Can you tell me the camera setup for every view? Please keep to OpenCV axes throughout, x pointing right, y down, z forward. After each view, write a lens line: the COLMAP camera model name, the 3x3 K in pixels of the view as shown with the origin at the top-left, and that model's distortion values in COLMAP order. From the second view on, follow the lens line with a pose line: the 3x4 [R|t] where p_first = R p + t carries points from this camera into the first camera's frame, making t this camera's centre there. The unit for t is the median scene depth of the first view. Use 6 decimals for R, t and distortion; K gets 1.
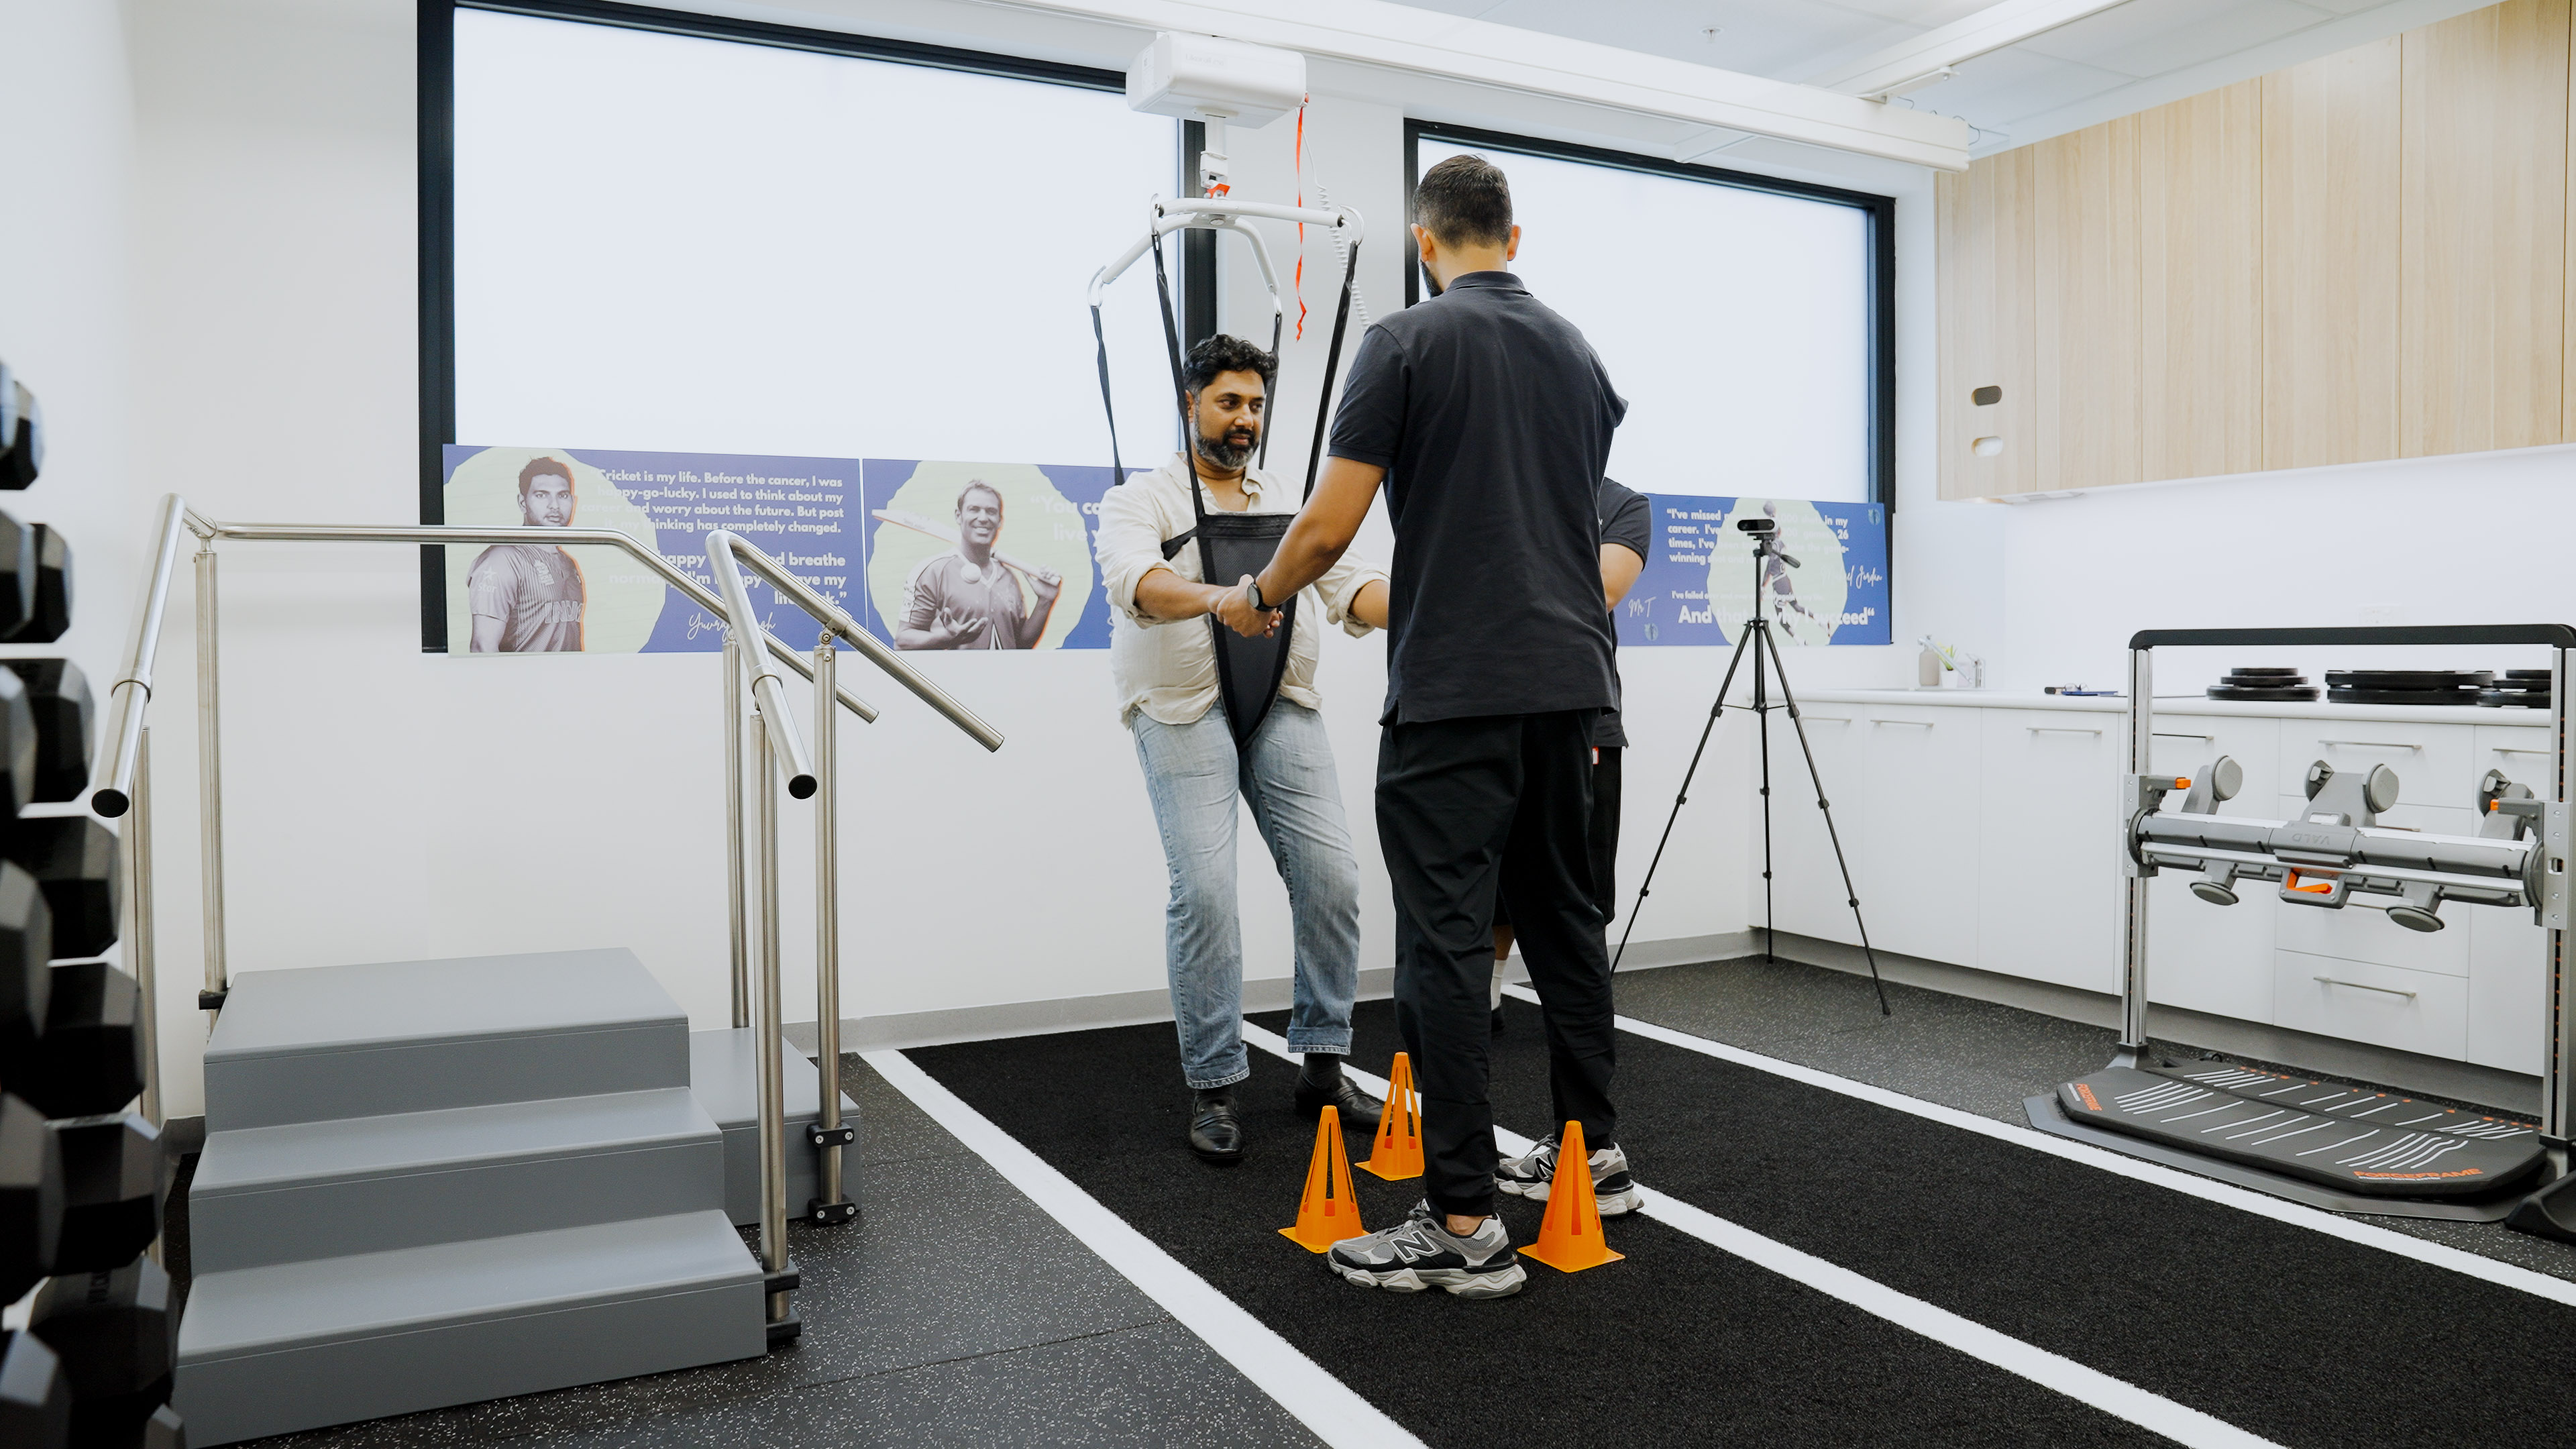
lens RADIAL K [[1782.6, 0, 1278.4], [0, 1782.6, 711.7], [0, 0, 1]] dist [-0.131004, 0.097734]
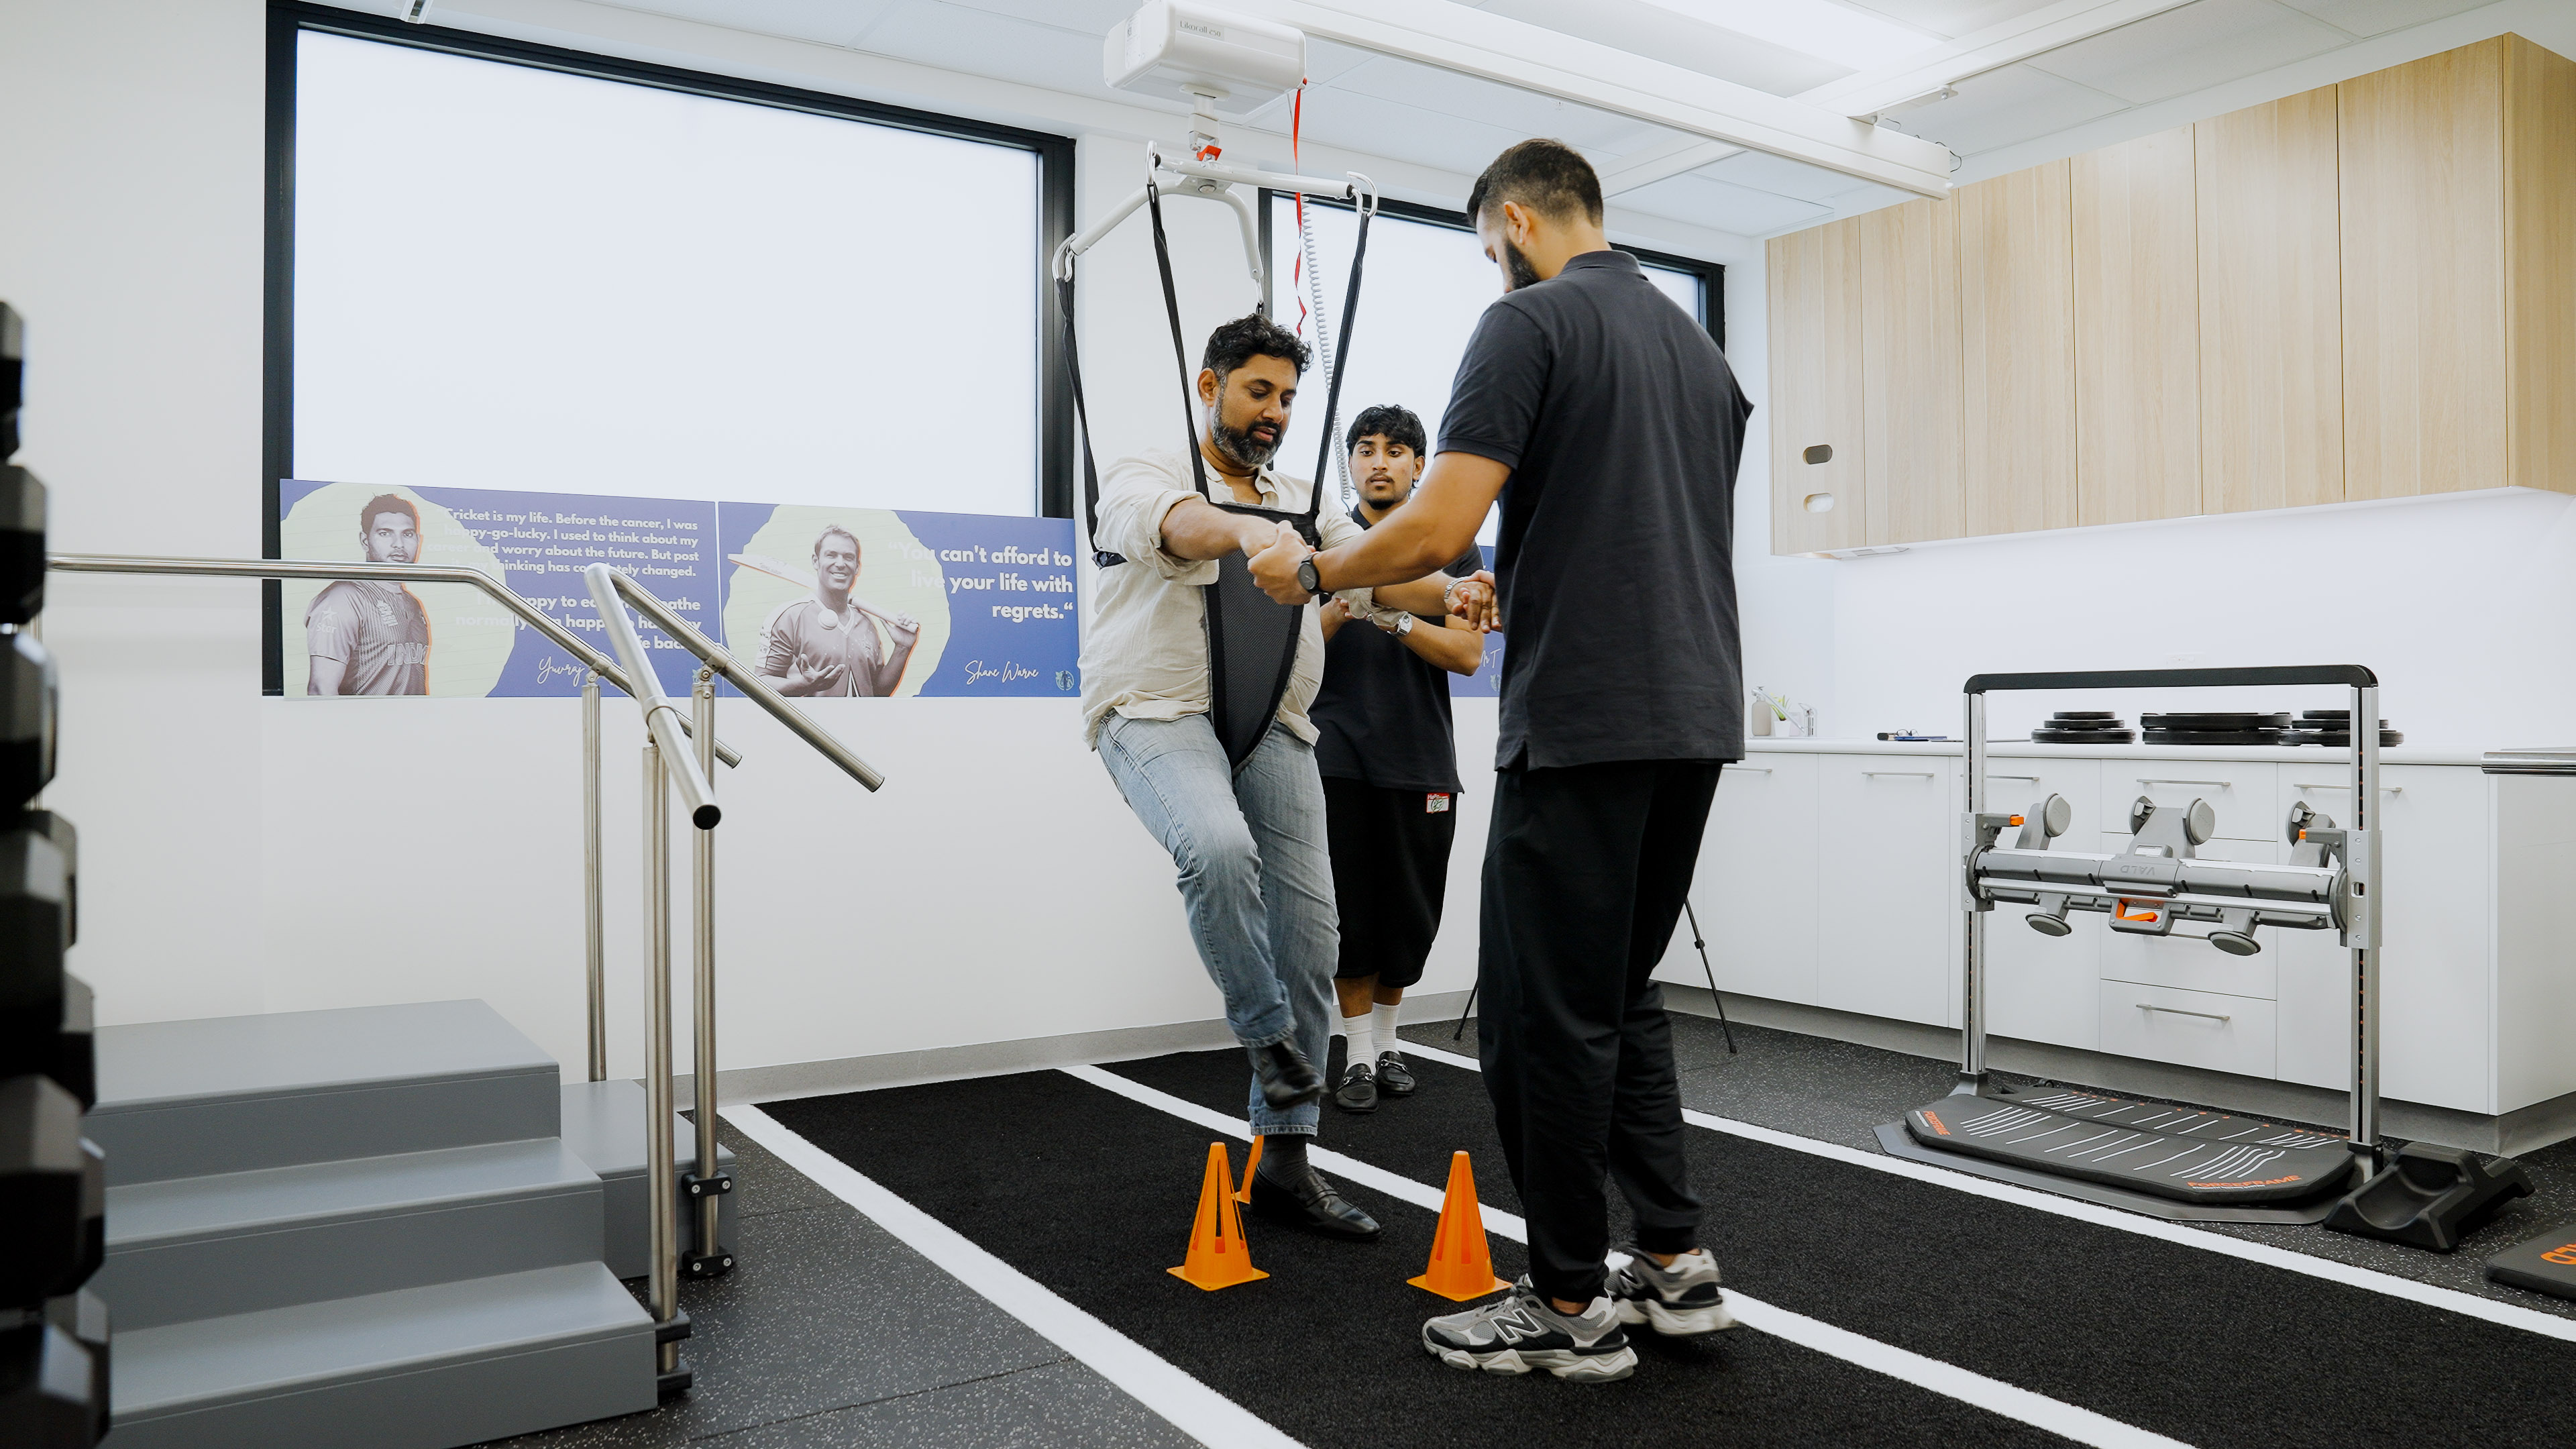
lens RADIAL K [[1782.6, 0, 1278.9], [0, 1782.6, 716.8], [0, 0, 1]] dist [-0.131004, 0.097734]
pose [[0.994236, -0.000252, 0.107211, -0.031136], [0.003933, 0.999410, -0.034120, 0.011619], [-0.107139, 0.034345, 0.993651, -0.003486]]
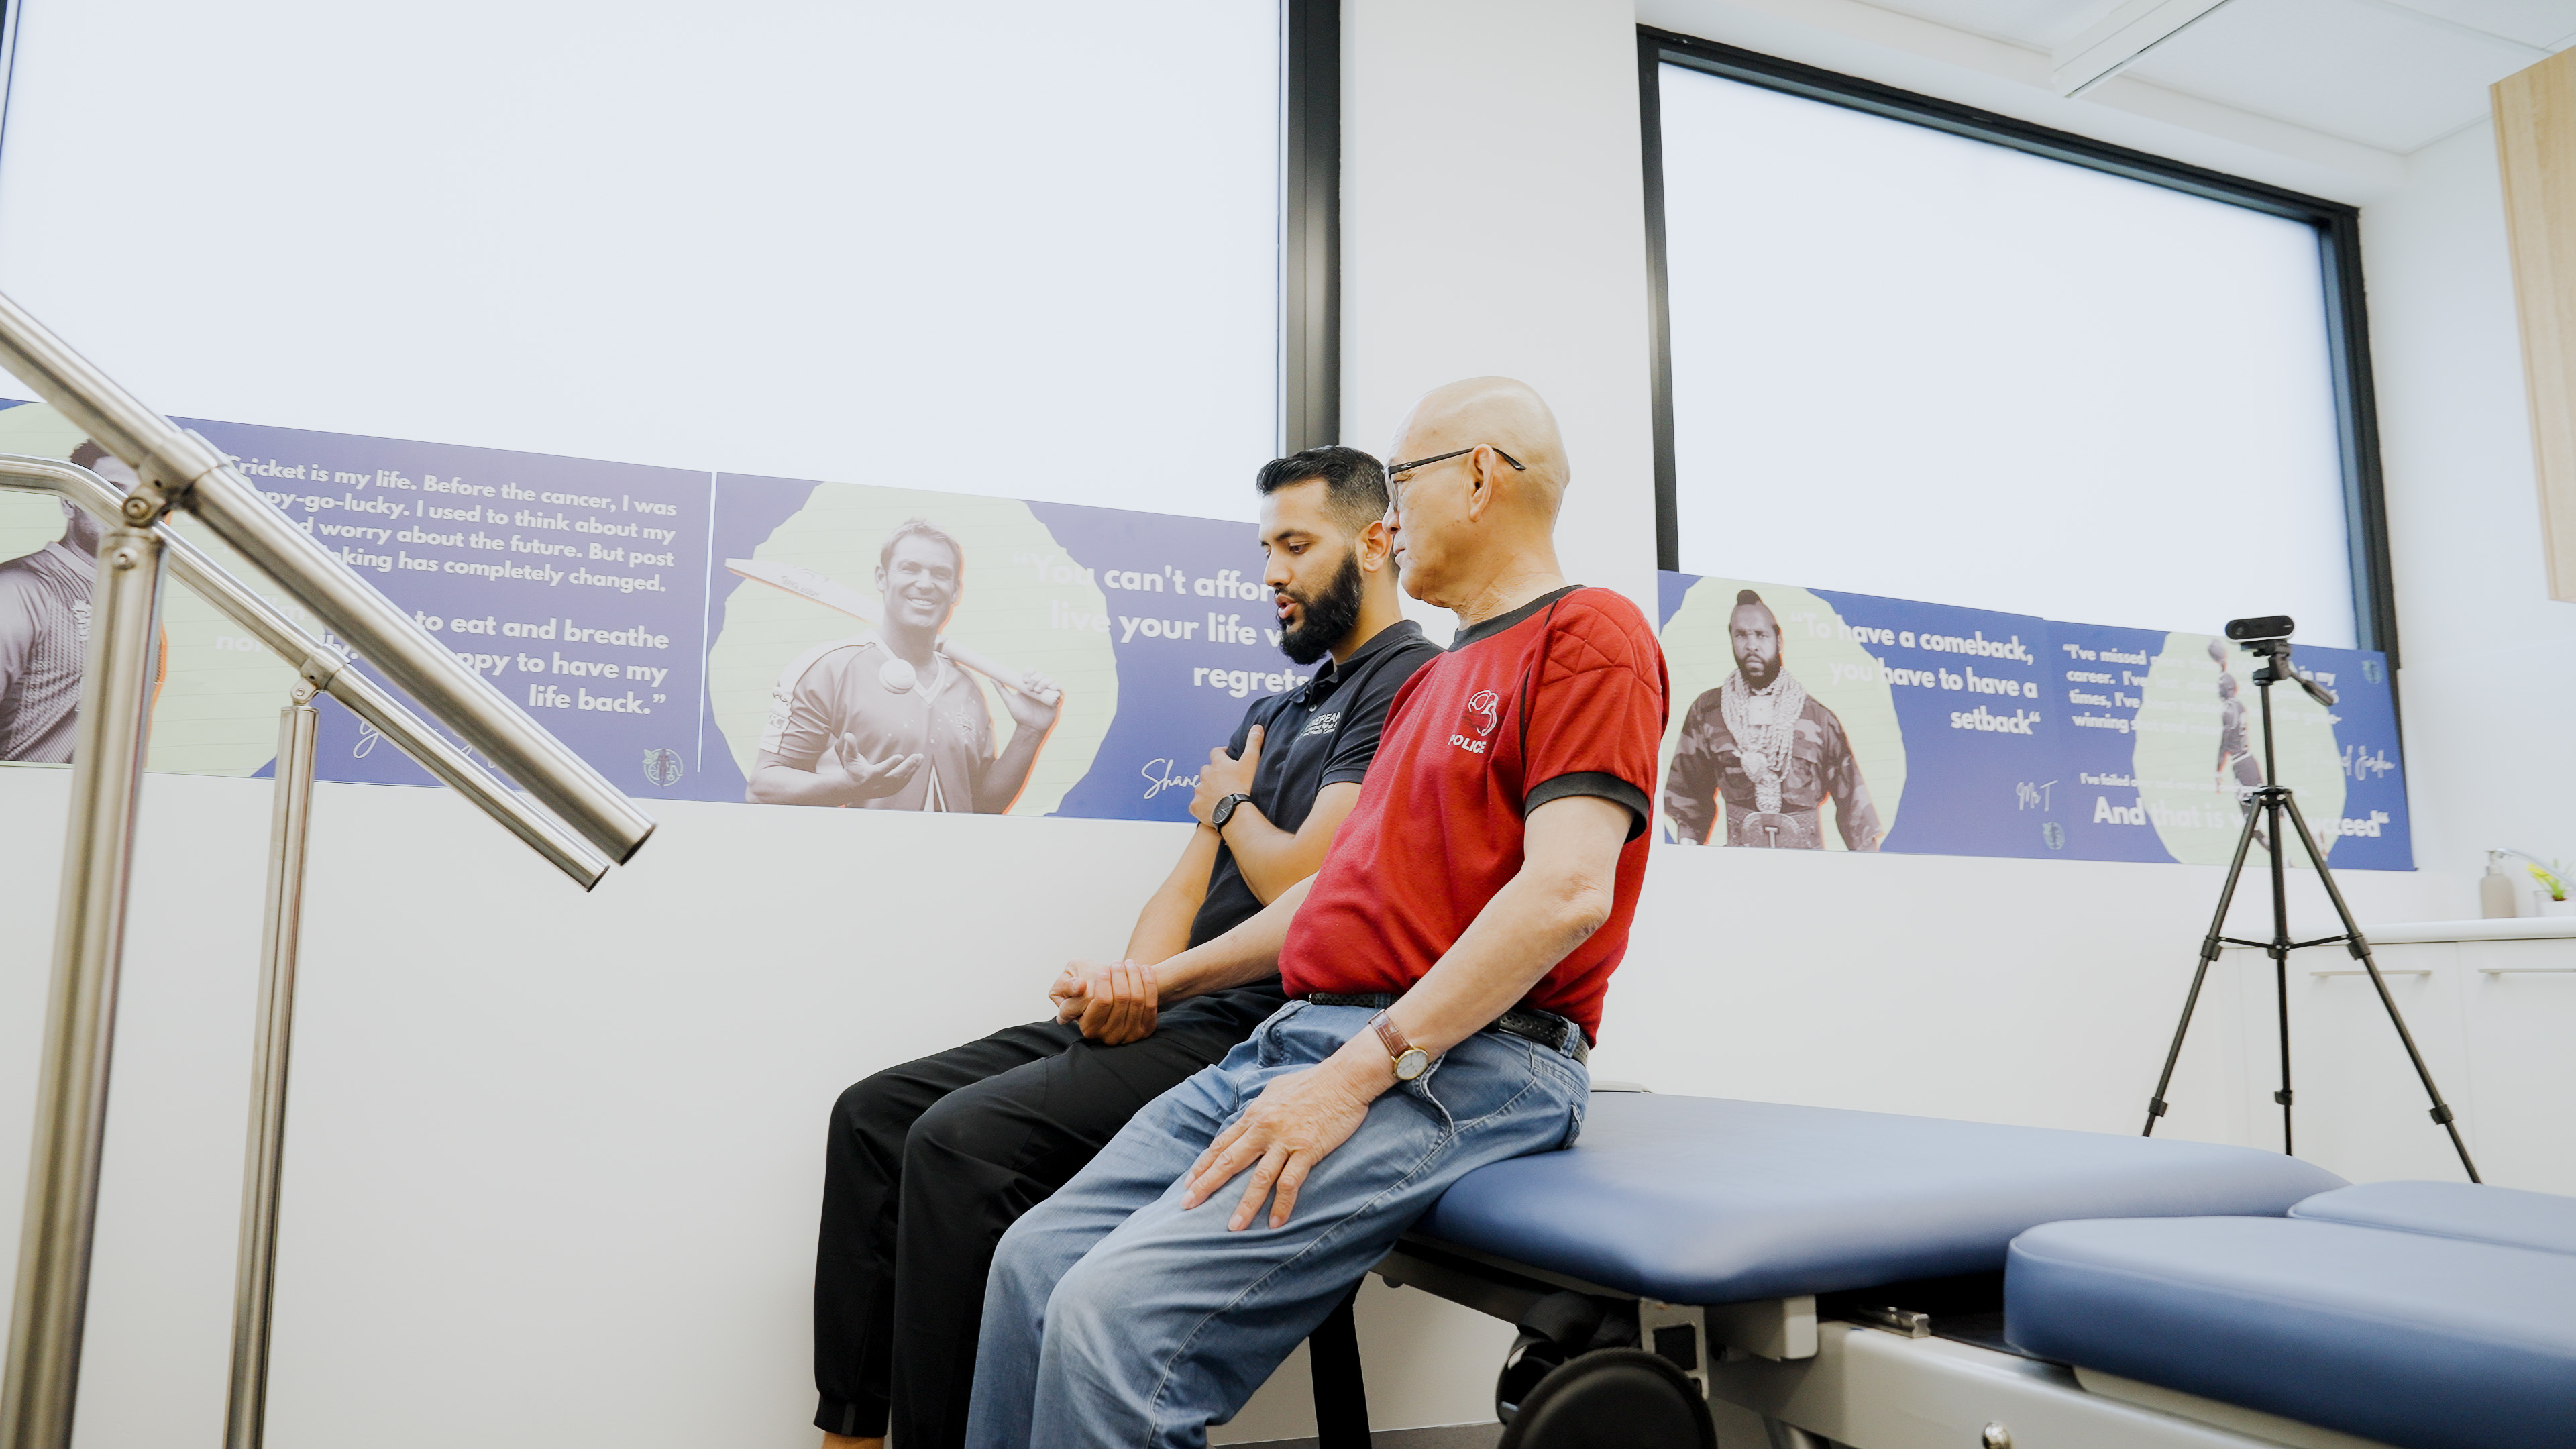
lens RADIAL K [[1782.6, 0, 1284.7], [0, 1782.6, 710.1], [0, 0, 1]] dist [-0.131004, 0.097734]
pose [[0.995180, -0.003991, -0.097988, 0.005781], [-0.015181, 0.980858, -0.194132, 0.043714], [0.096887, 0.194684, 0.976069, 0.491431]]
